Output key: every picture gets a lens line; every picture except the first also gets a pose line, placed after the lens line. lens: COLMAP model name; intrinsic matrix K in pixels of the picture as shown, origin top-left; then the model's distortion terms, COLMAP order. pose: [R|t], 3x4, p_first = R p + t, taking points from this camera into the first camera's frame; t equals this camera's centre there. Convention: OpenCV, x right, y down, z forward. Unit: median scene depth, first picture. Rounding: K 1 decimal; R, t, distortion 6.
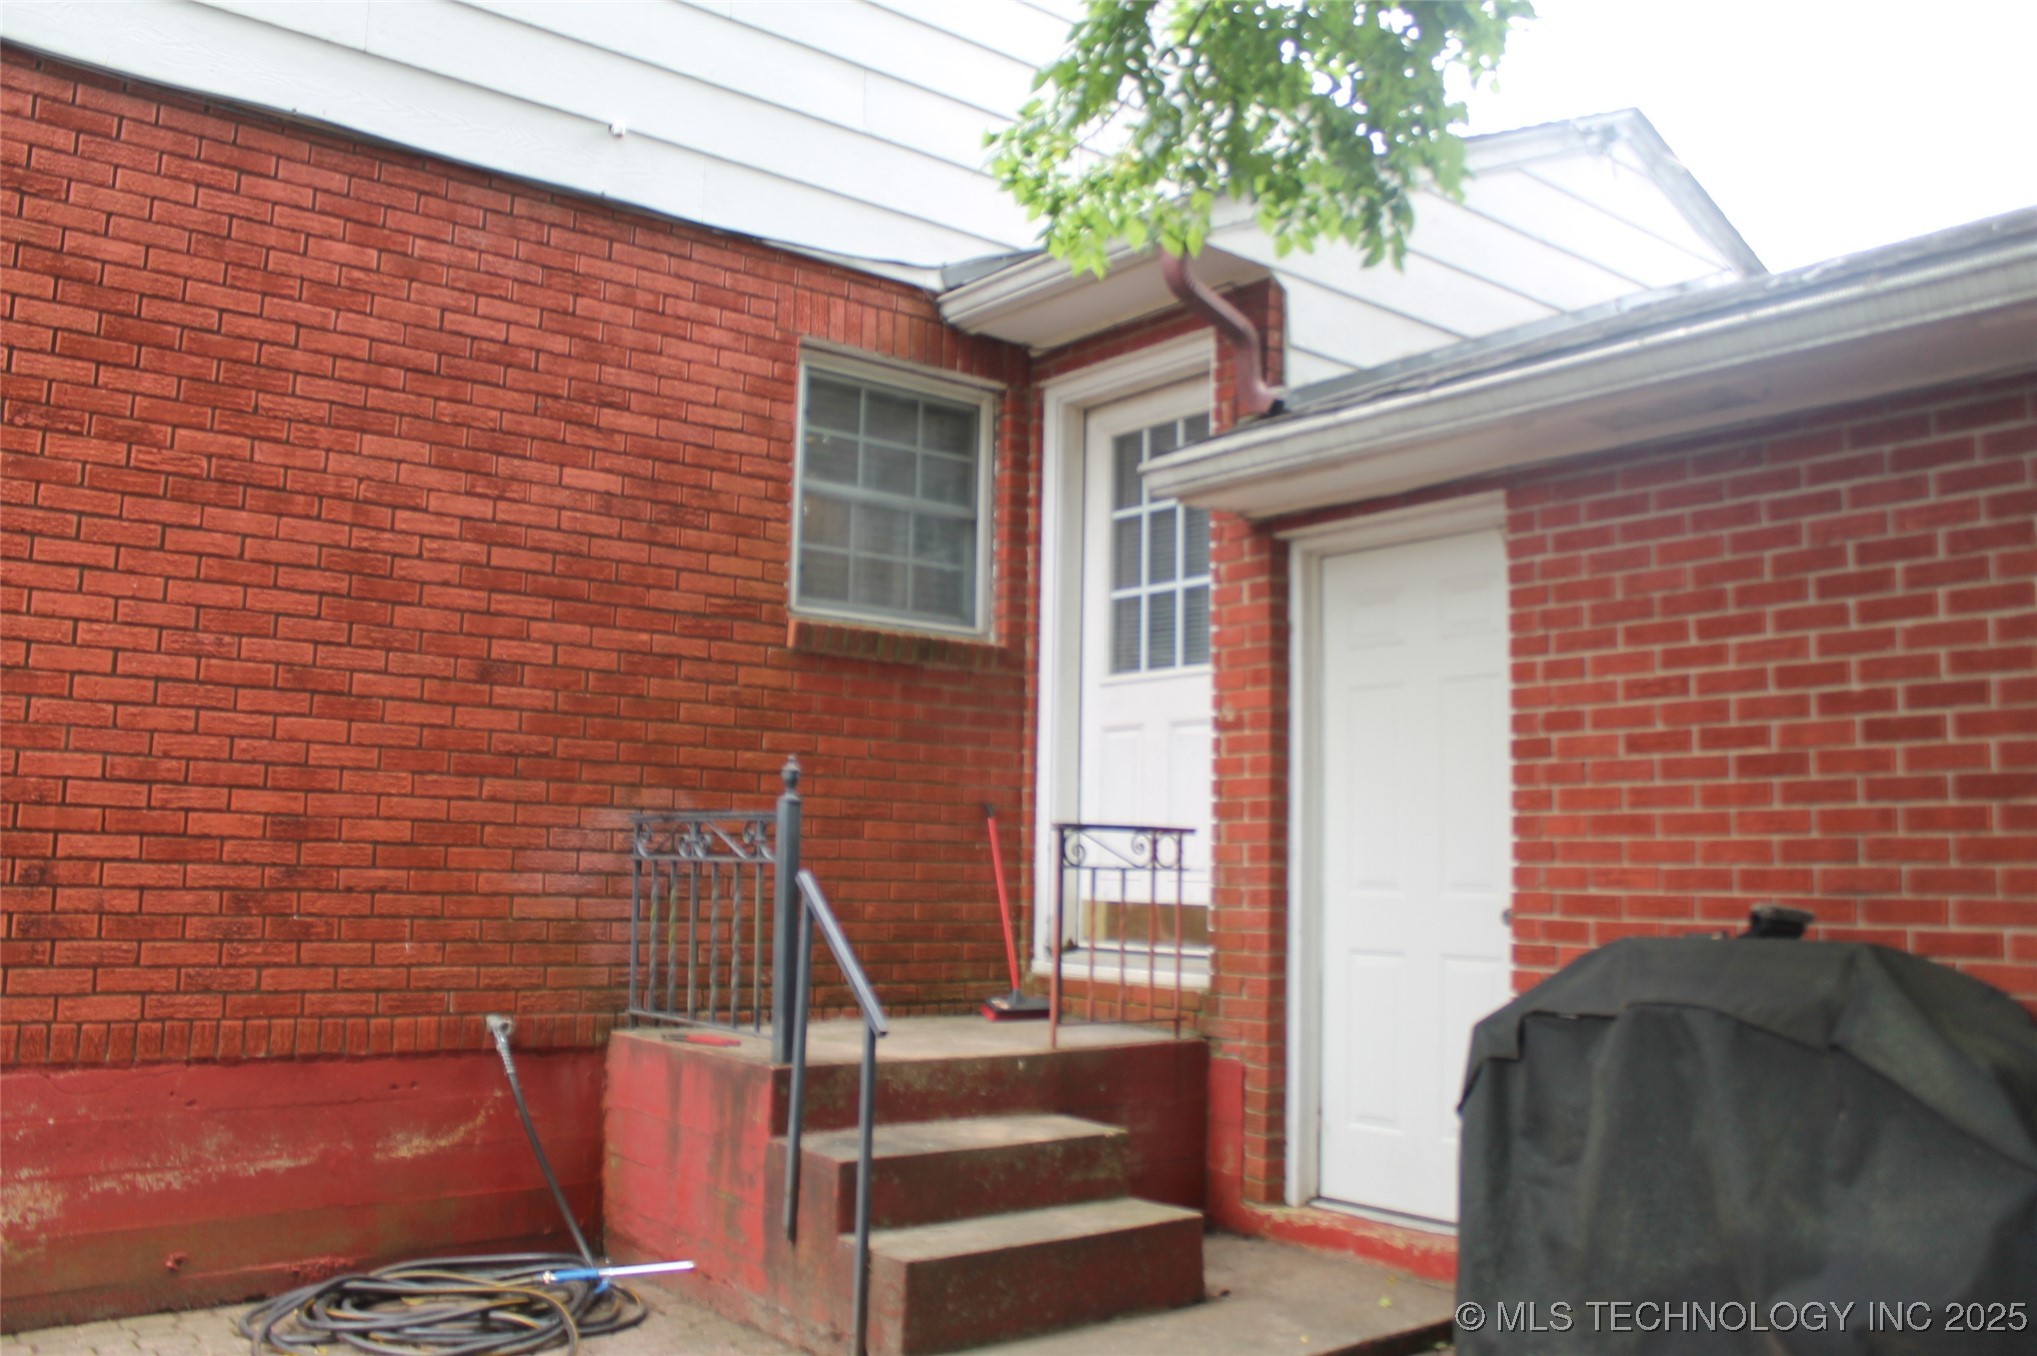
lens RADIAL K [[1710.8, 0, 1020.7], [0, 1710.8, 681.1], [0, 0, 1]] dist [-0.169373, 0.151778]
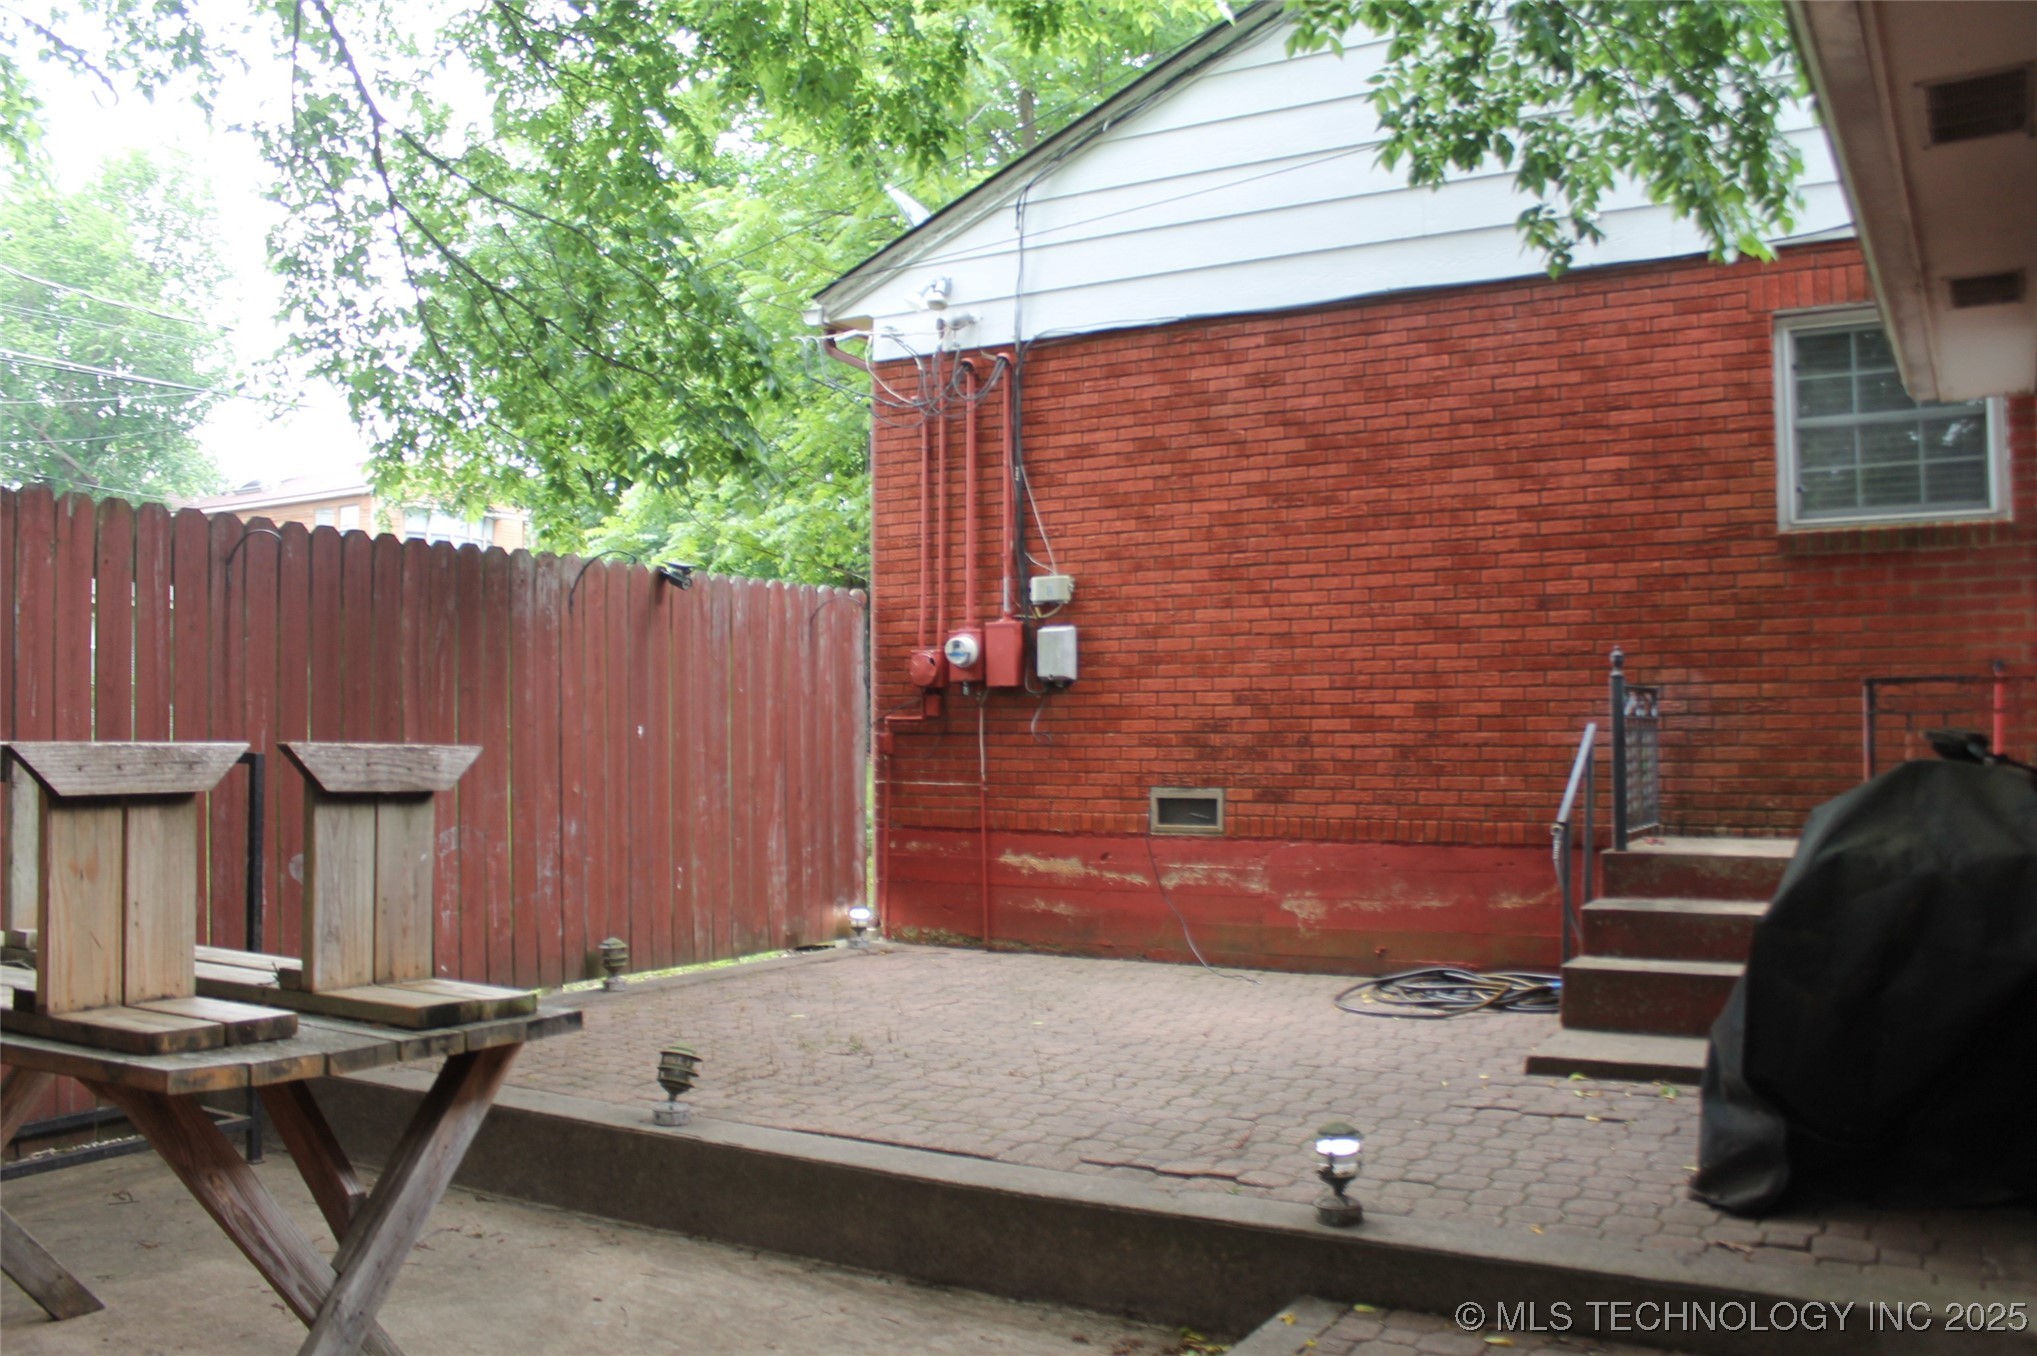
lens RADIAL K [[1710.8, 0, 1024.8], [0, 1710.8, 678.0], [0, 0, 1]] dist [-0.169373, 0.151778]
pose [[0.356890, -0.054005, -0.932584, 0.967750], [0.113152, 0.993476, -0.014229, 0.031380], [0.927268, -0.100445, 0.360673, -0.010831]]
